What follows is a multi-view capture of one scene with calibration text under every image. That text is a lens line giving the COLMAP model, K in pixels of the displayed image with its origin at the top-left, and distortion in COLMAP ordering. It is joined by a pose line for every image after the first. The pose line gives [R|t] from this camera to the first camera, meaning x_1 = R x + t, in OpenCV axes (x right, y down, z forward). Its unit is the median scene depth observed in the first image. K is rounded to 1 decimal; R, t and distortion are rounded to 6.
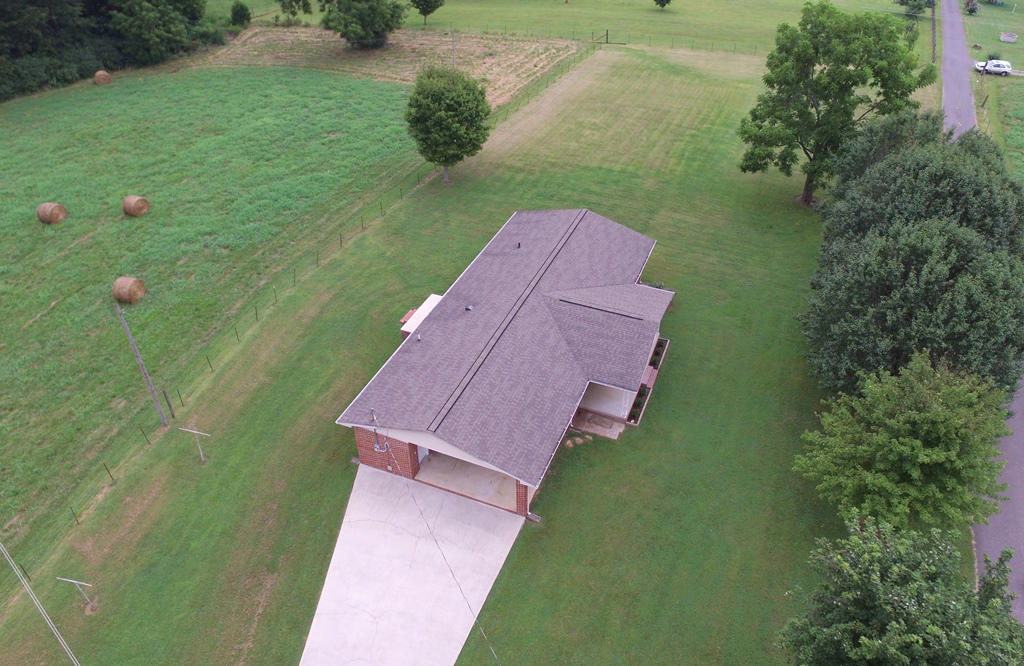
lens RADIAL K [[702.2, 0, 538.9], [0, 702.2, 274.0], [0, 0, 1]] dist [-0.071064, 0.013636]
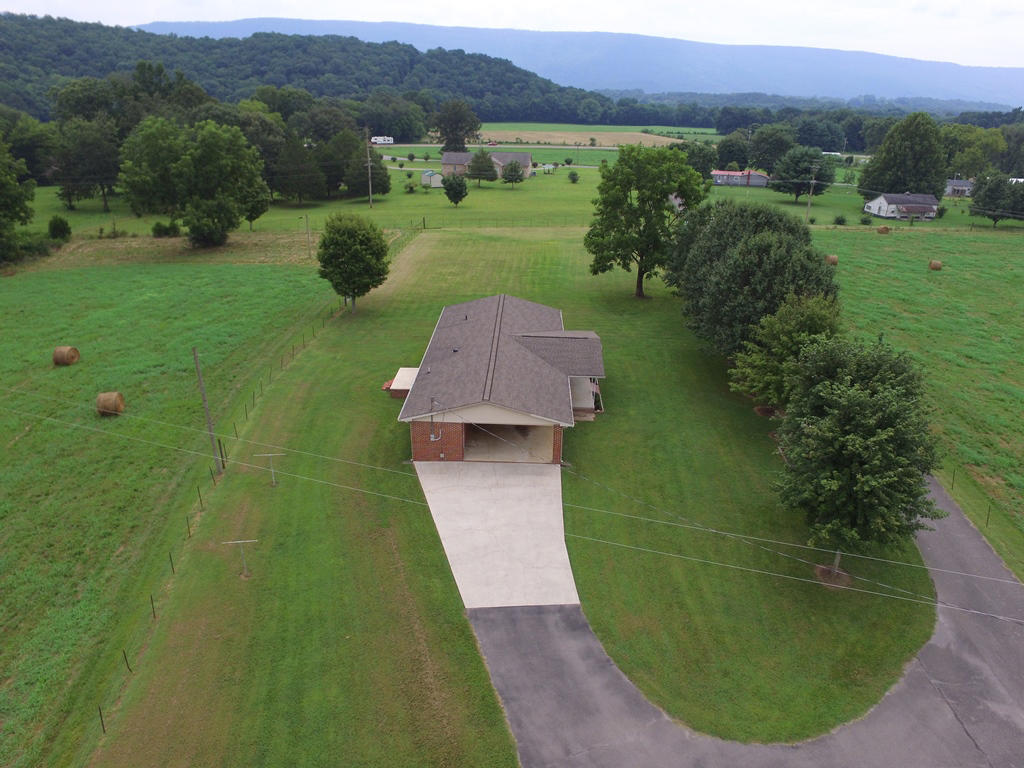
lens RADIAL K [[691.8, 0, 514.5], [0, 691.8, 383.8], [0, 0, 1]] dist [-0.065975, 0.025199]
pose [[0.942355, -0.133451, 0.306853, -0.266808], [0.185956, 0.971244, -0.148679, 0.212620], [-0.278188, 0.197170, 0.940072, -0.126312]]
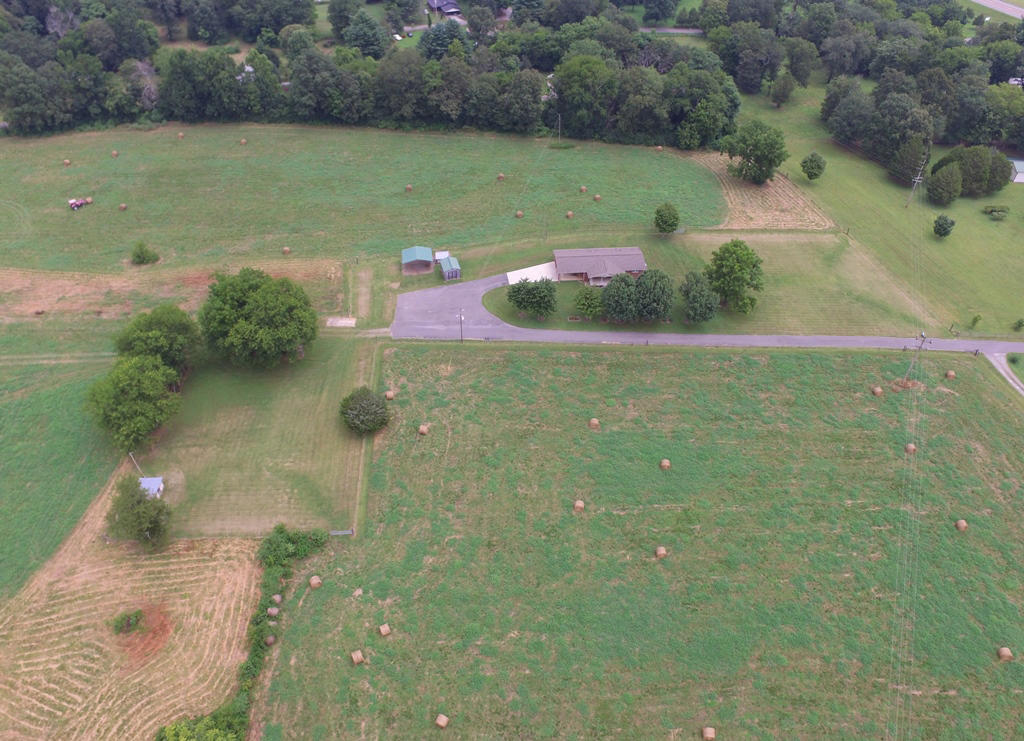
lens RADIAL K [[740.6, 0, 505.6], [0, 740.6, 333.6], [0, 0, 1]] dist [-0.068275, -0.004847]
pose [[0.400122, 0.562900, -0.723219, 2.338415], [-0.494341, 0.797059, 0.346877, -0.620480], [0.771706, 0.218723, 0.597186, -1.478523]]
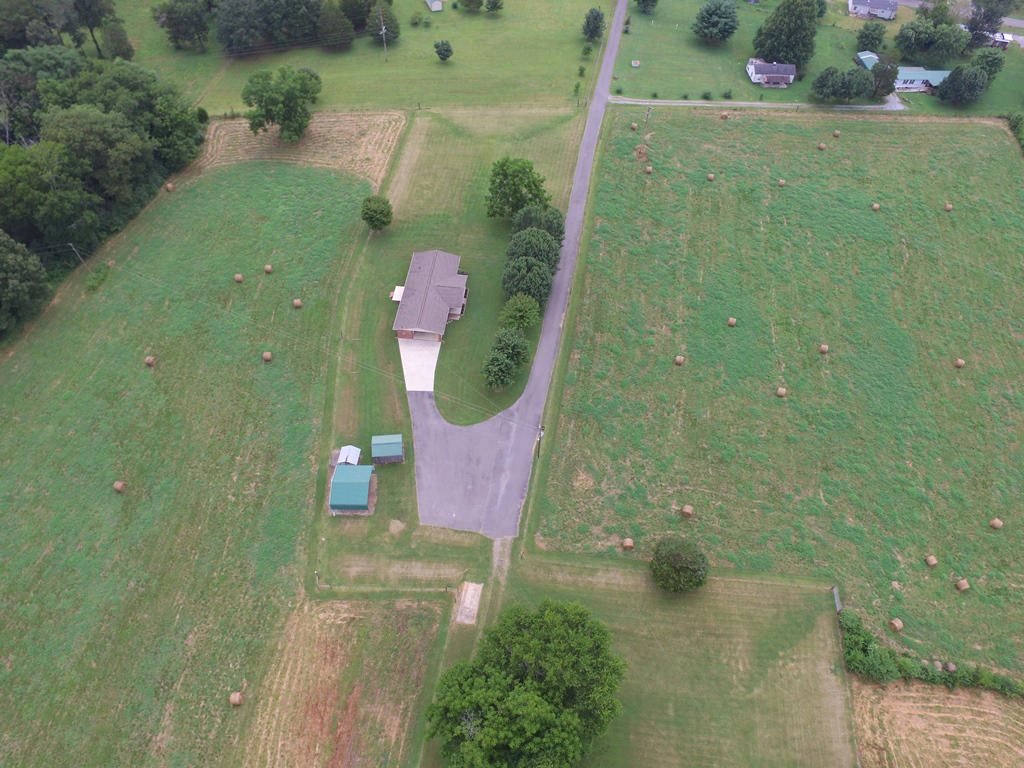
lens RADIAL K [[721.5, 0, 509.2], [0, 721.5, 379.9], [0, 0, 1]] dist [-0.077848, 0.050483]
pose [[0.967467, -0.198722, 0.156580, -0.201852], [0.133834, 0.927205, 0.349828, -0.530611], [-0.214700, -0.317492, 0.923636, -1.861031]]
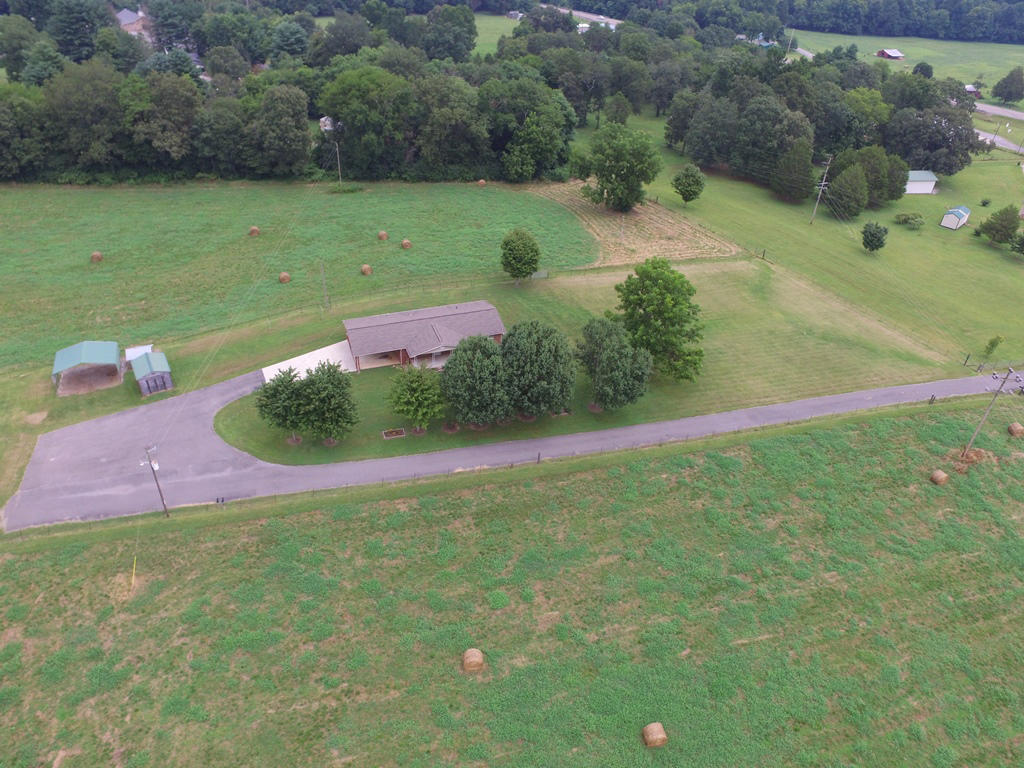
lens RADIAL K [[707.8, 0, 525.7], [0, 707.8, 375.9], [0, 0, 1]] dist [-0.101559, 0.047698]
pose [[0.657509, 0.425182, -0.622015, 1.316739], [-0.442230, 0.886177, 0.138287, -0.206262], [0.610012, 0.184149, 0.770697, -0.499664]]
